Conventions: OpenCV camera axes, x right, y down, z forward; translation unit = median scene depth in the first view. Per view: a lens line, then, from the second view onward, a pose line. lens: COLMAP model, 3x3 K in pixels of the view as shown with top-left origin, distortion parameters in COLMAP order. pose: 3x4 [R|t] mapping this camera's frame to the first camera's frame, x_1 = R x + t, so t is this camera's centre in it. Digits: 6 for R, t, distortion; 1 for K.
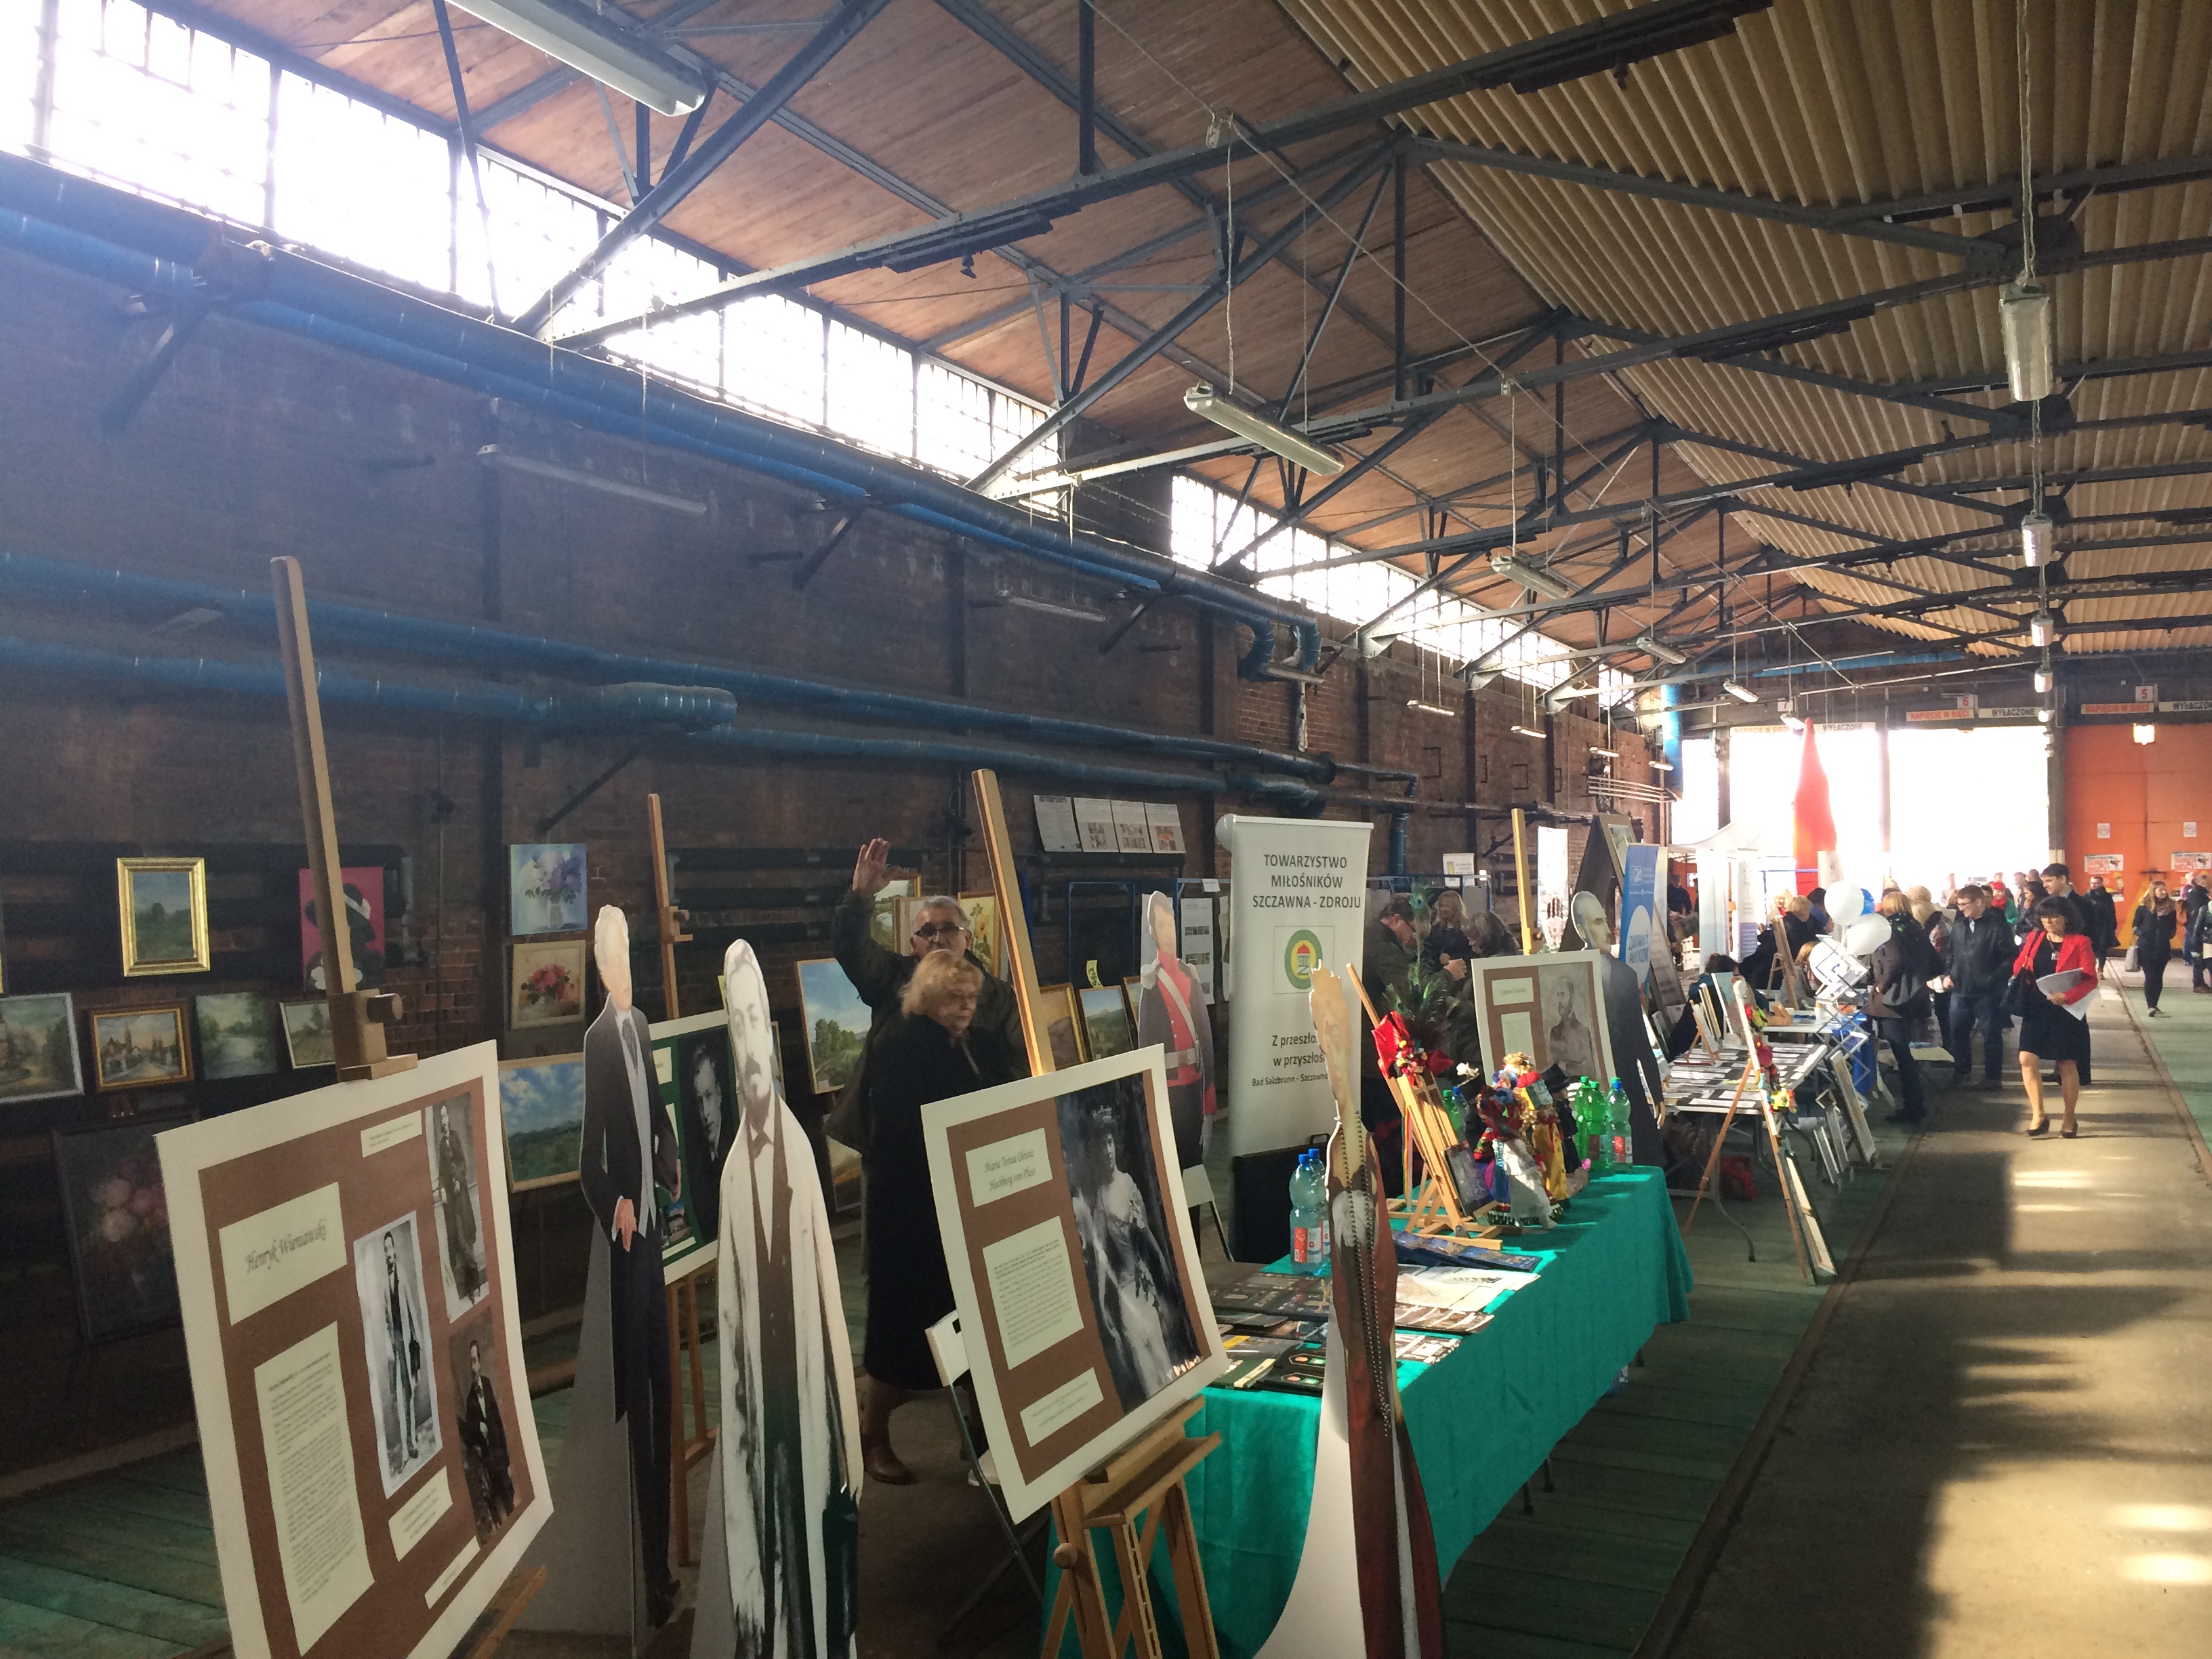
lens RADIAL K [[1867.6, 0, 1106.0], [0, 1867.6, 829.5], [0, 0, 1]] dist [0.083792, -0.111773]
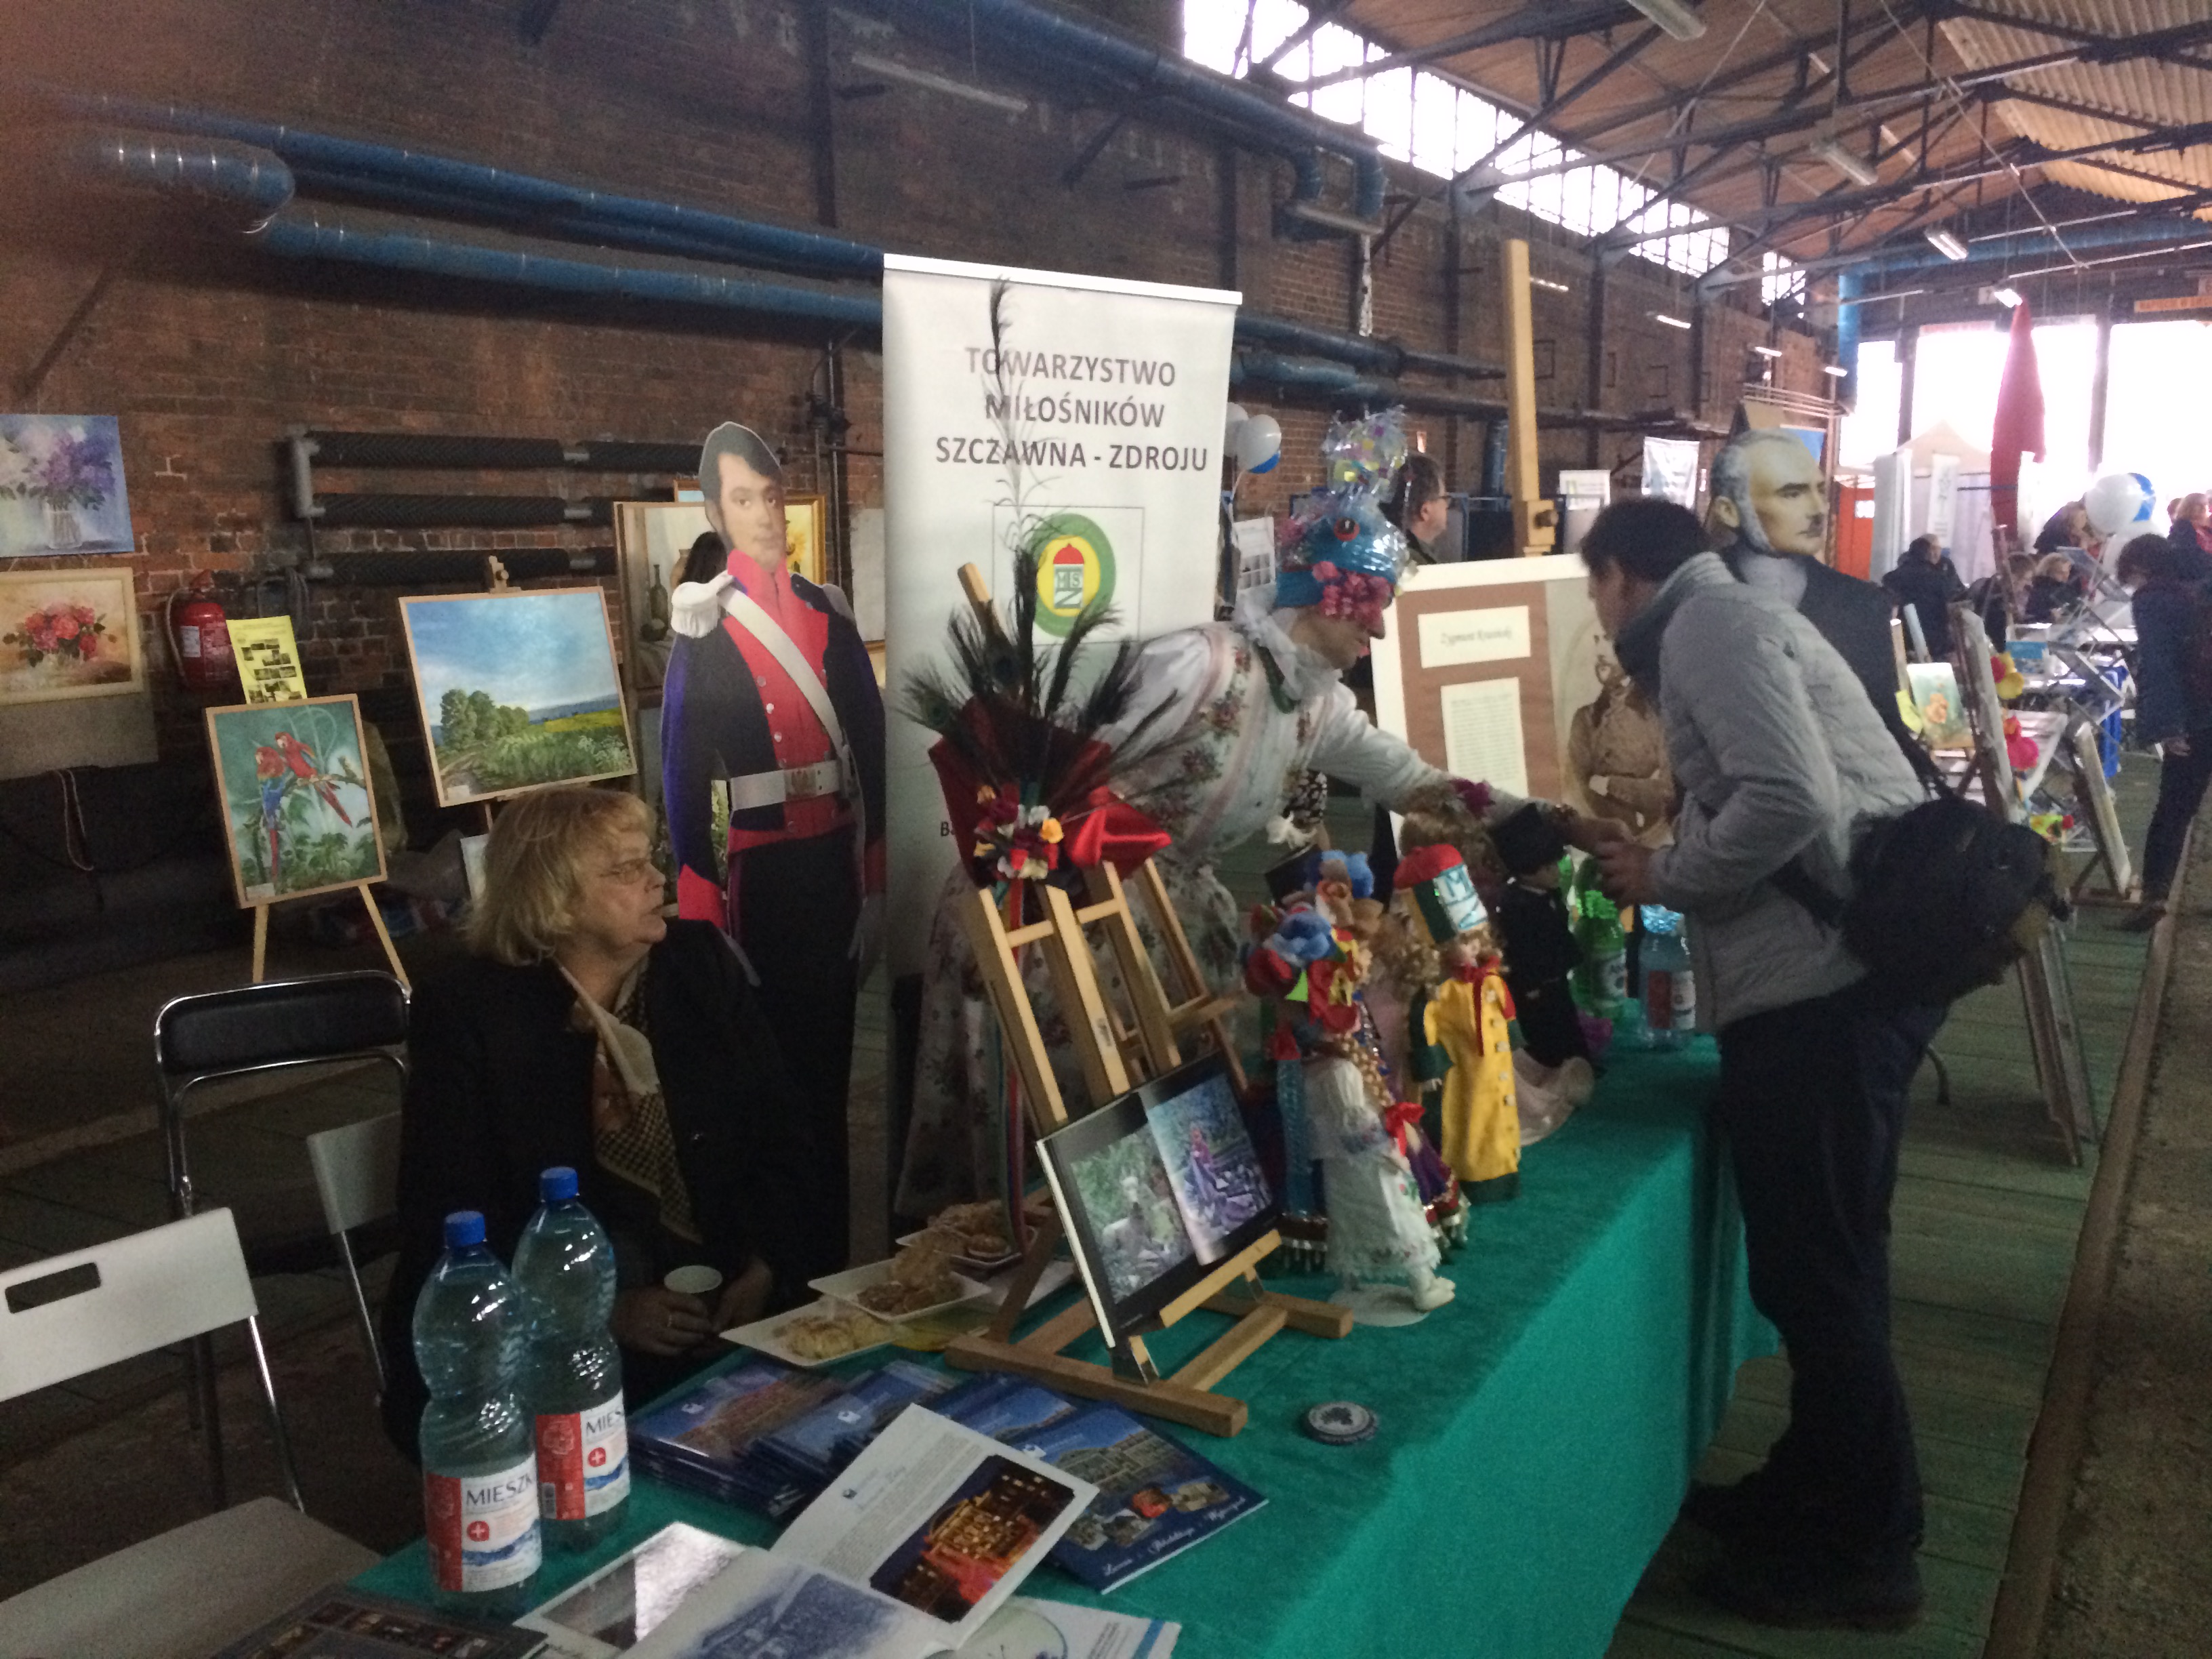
lens RADIAL K [[1869.7, 0, 1106.1], [0, 1869.7, 820.7], [0, 0, 1]] dist [0.083697, -0.103610]
pose [[0.997352, -0.000476, -0.072719, 0.110204], [0.013417, 0.984015, 0.177582, 0.033611], [0.071472, -0.178088, 0.981416, 0.370747]]
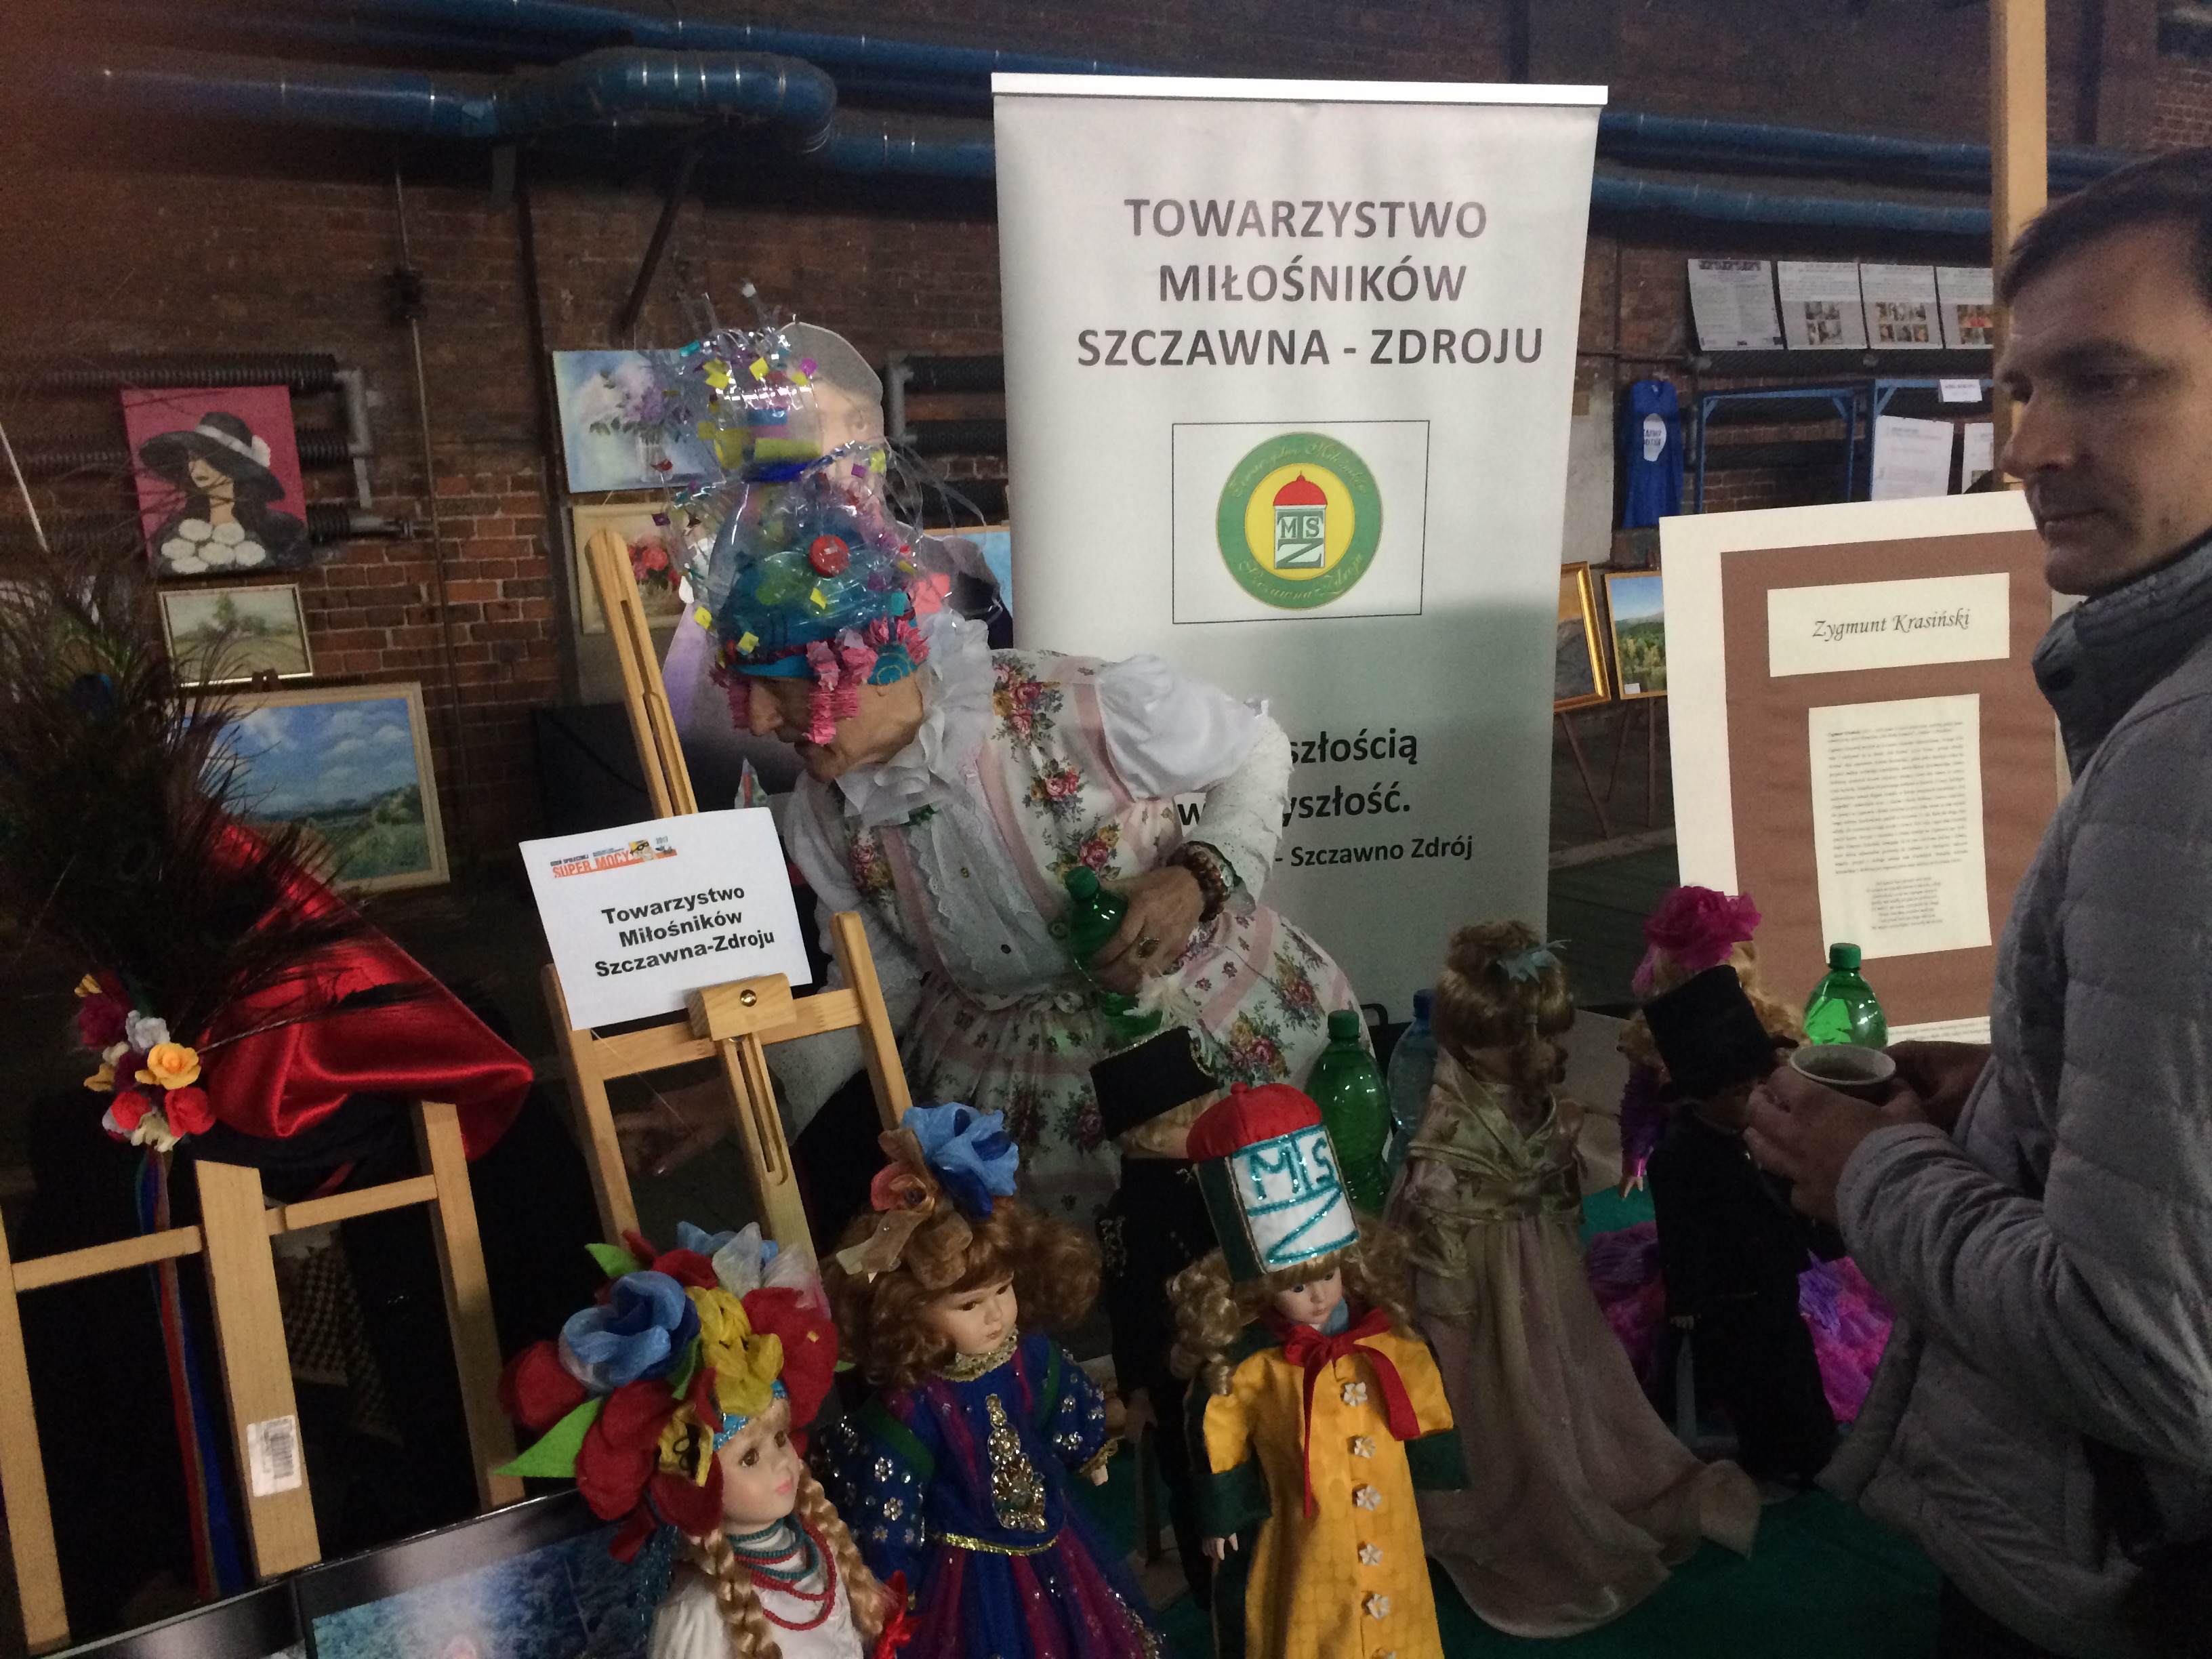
lens RADIAL K [[1869.7, 0, 1106.1], [0, 1869.7, 820.7], [0, 0, 1]] dist [0.083697, -0.103610]
pose [[0.865450, 0.070727, -0.495978, 0.183101], [0.041009, 0.976662, 0.210832, 0.036038], [0.499314, -0.202805, 0.842351, 0.497254]]
